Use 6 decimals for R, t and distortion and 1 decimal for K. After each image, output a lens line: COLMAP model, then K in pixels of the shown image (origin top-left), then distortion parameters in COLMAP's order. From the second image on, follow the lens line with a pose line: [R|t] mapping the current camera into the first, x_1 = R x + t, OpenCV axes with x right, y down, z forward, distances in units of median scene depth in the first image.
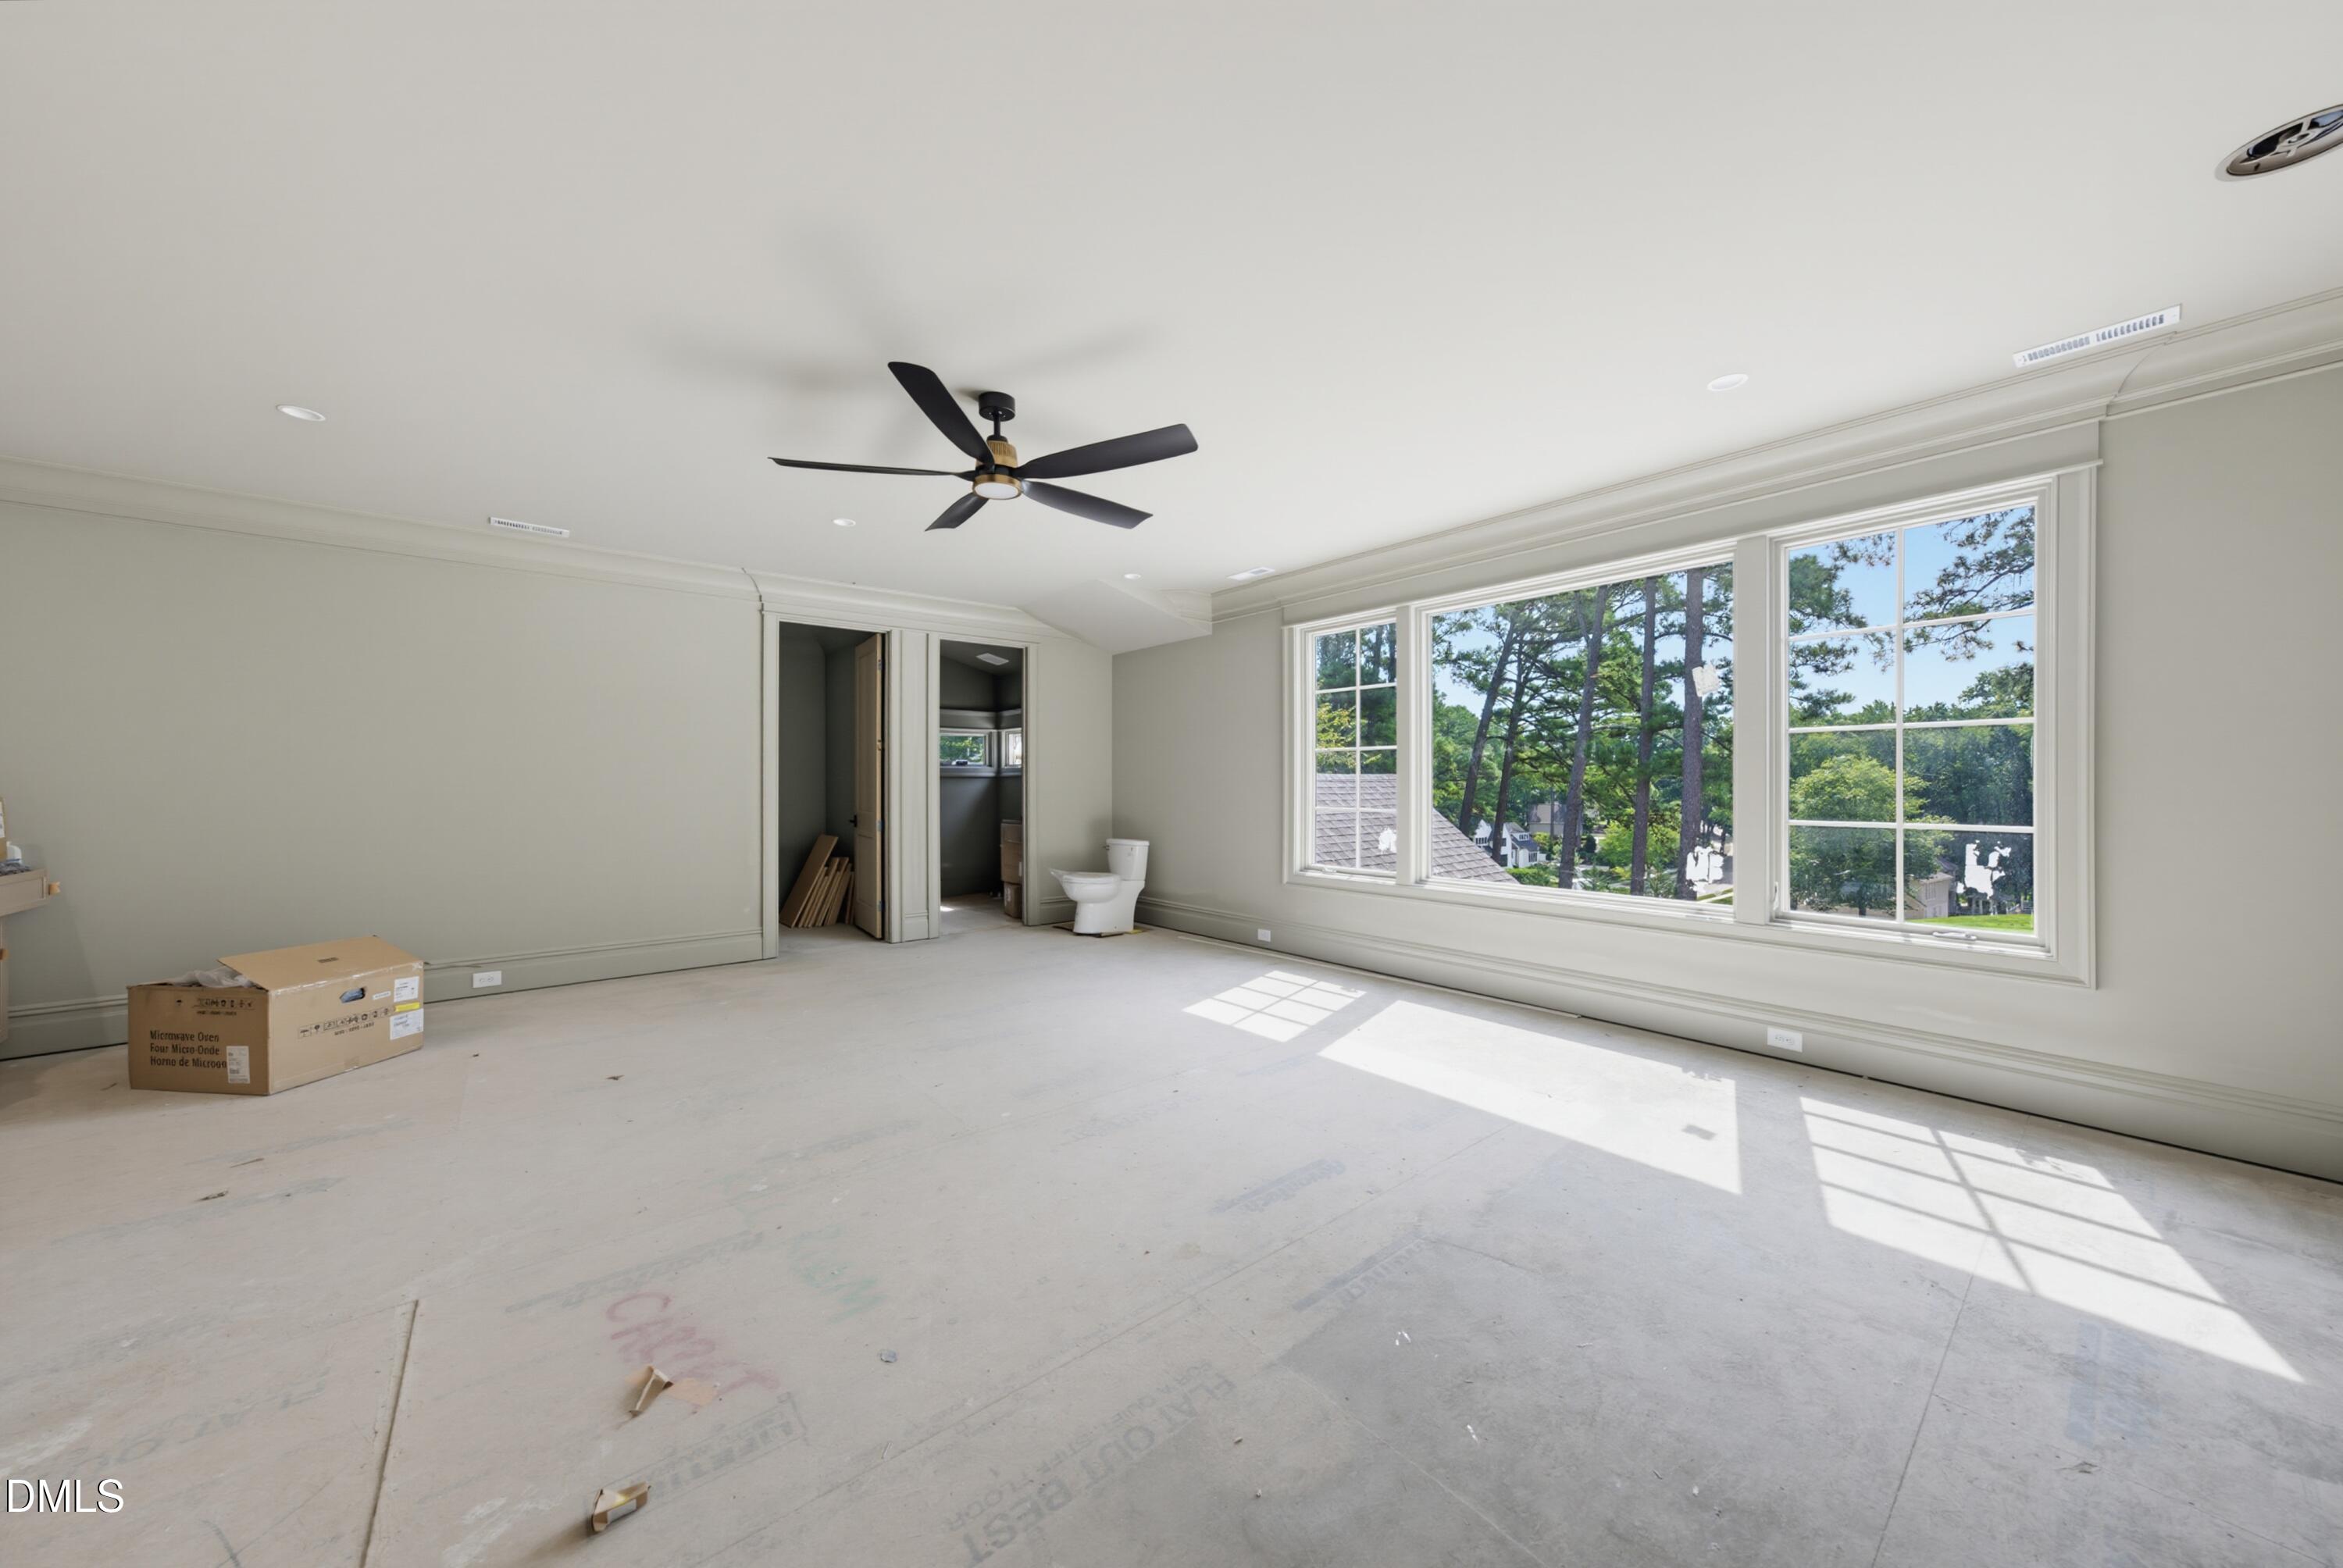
lens RADIAL K [[798.0, 0, 1175.5], [0, 798.0, 785.5], [0, 0, 1]] dist [-0.034362, 0.021846]
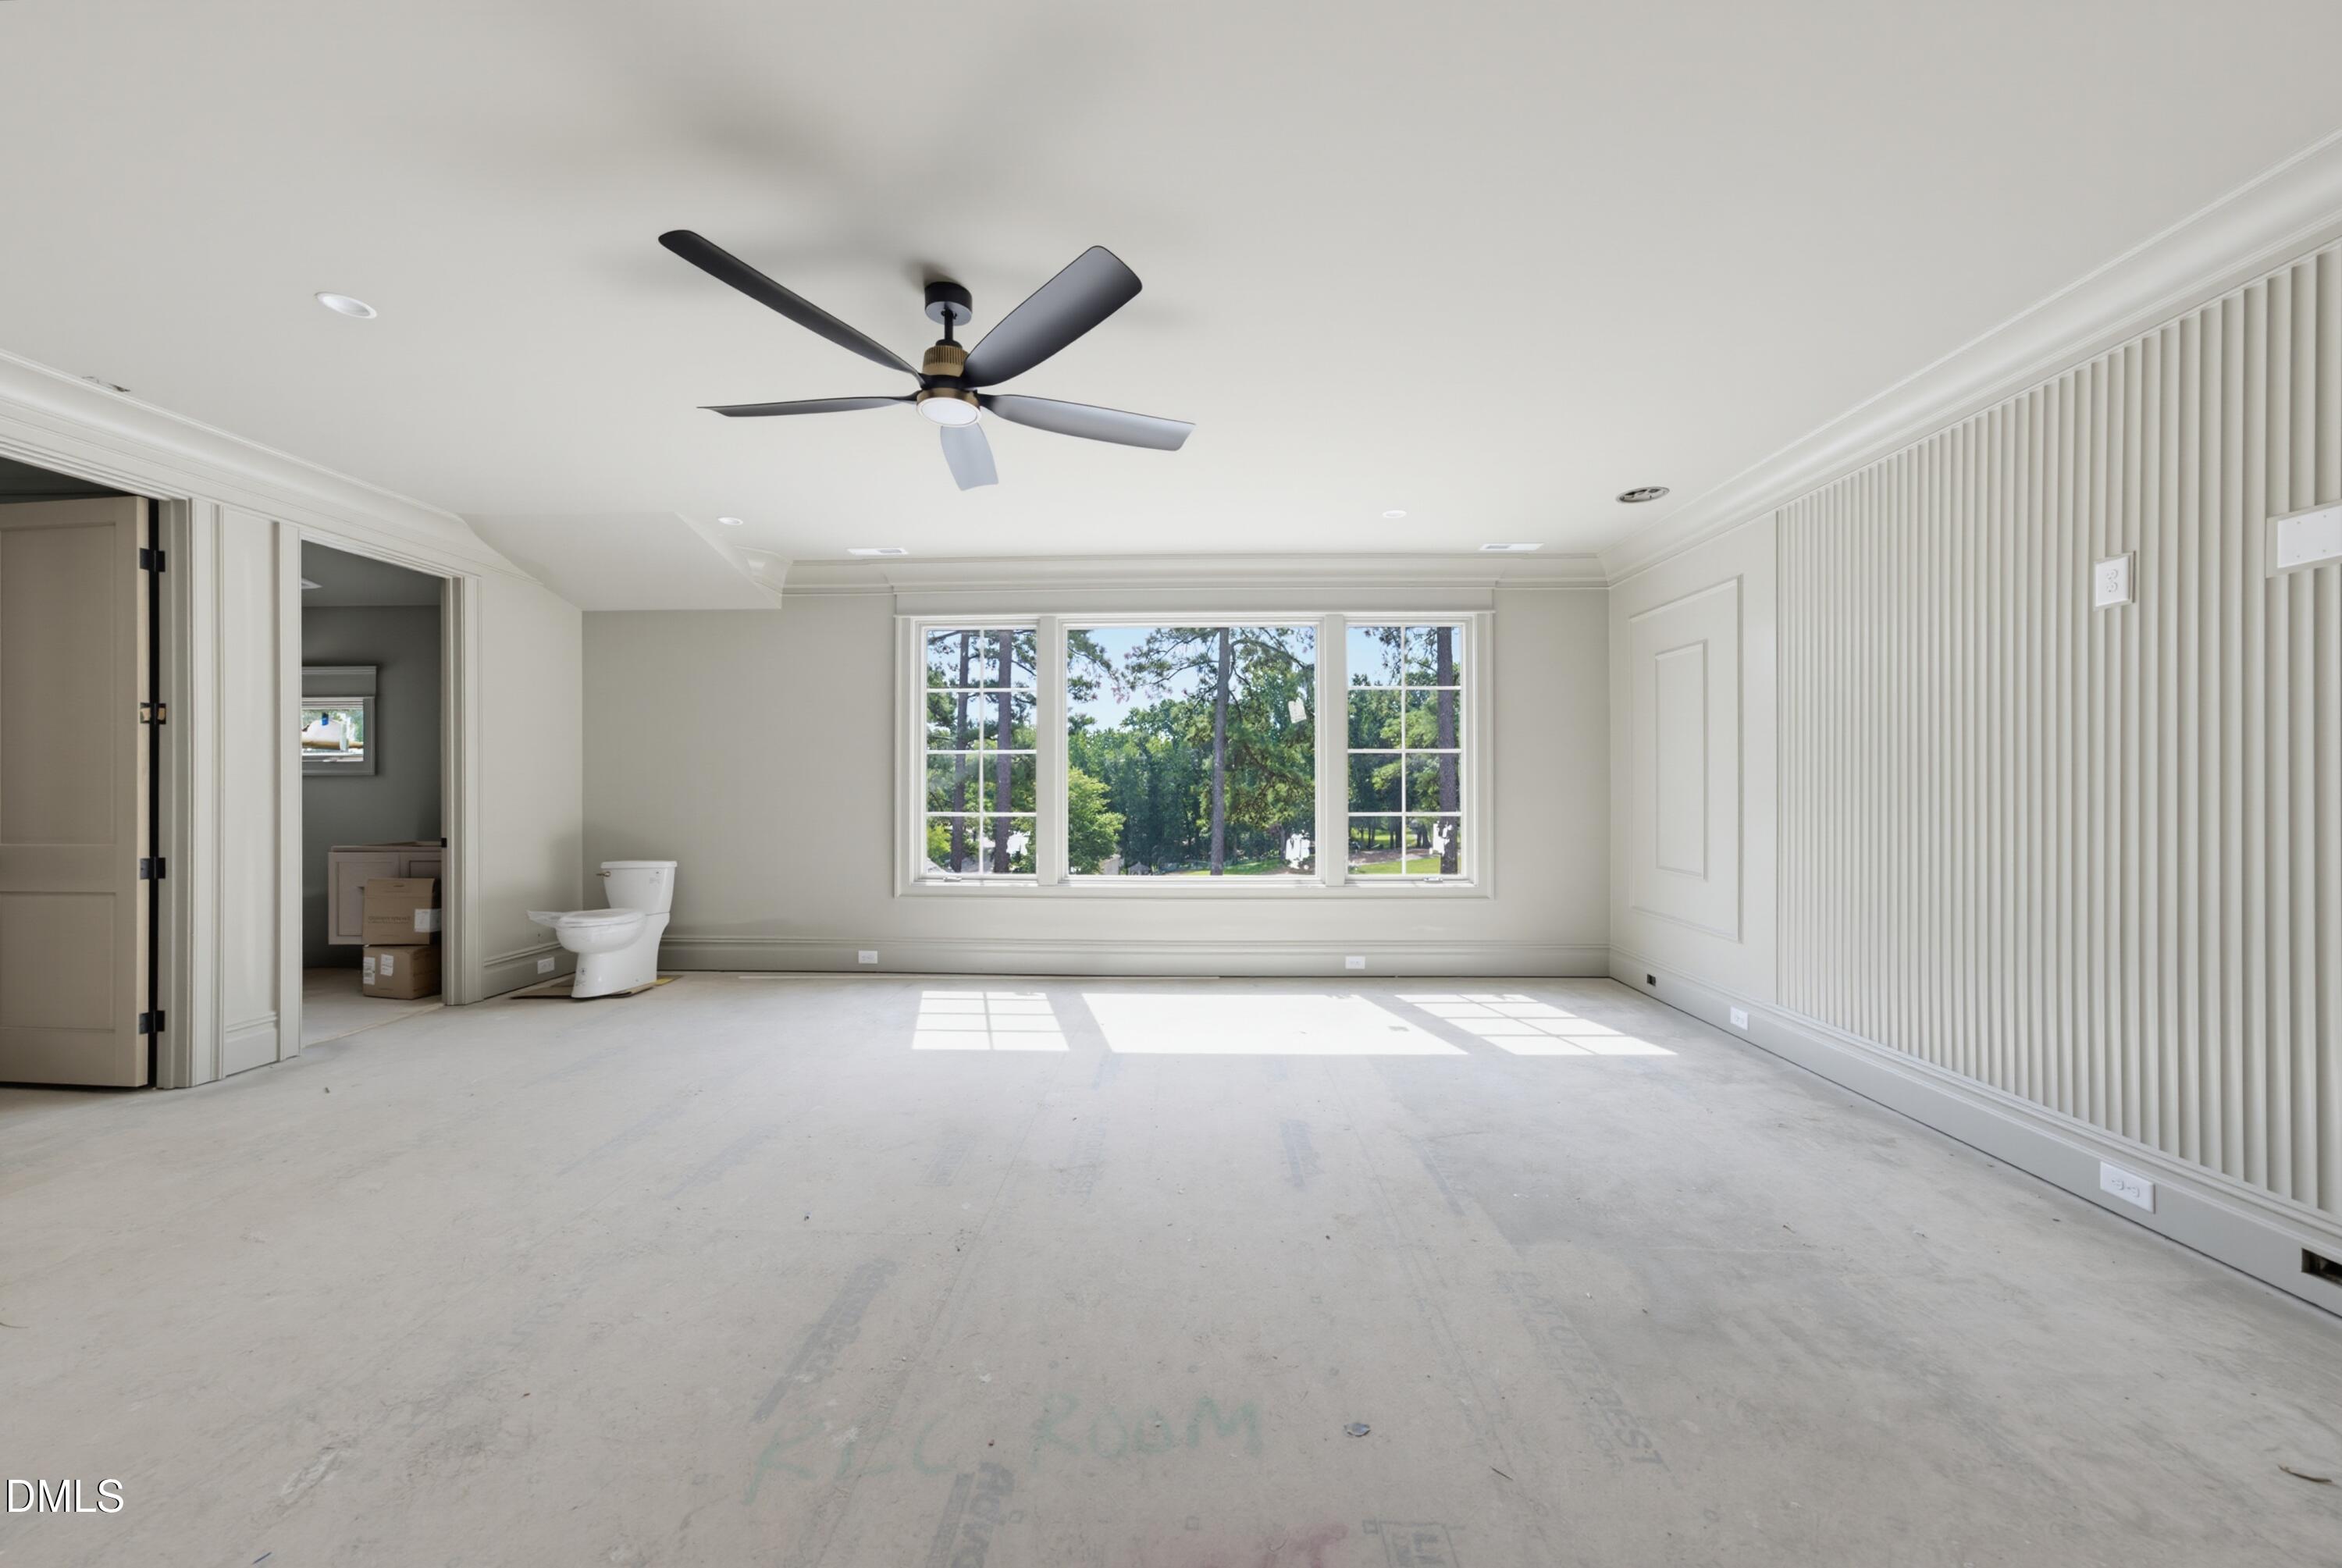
lens RADIAL K [[797.7, 0, 1175.0], [0, 797.7, 785.5], [0, 0, 1]] dist [-0.034362, 0.021846]
pose [[0.670054, 0.001094, 0.742312, -0.327239], [0.001715, 0.999994, -0.003022, -0.001118], [-0.742311, 0.003298, 0.670048, 0.155778]]
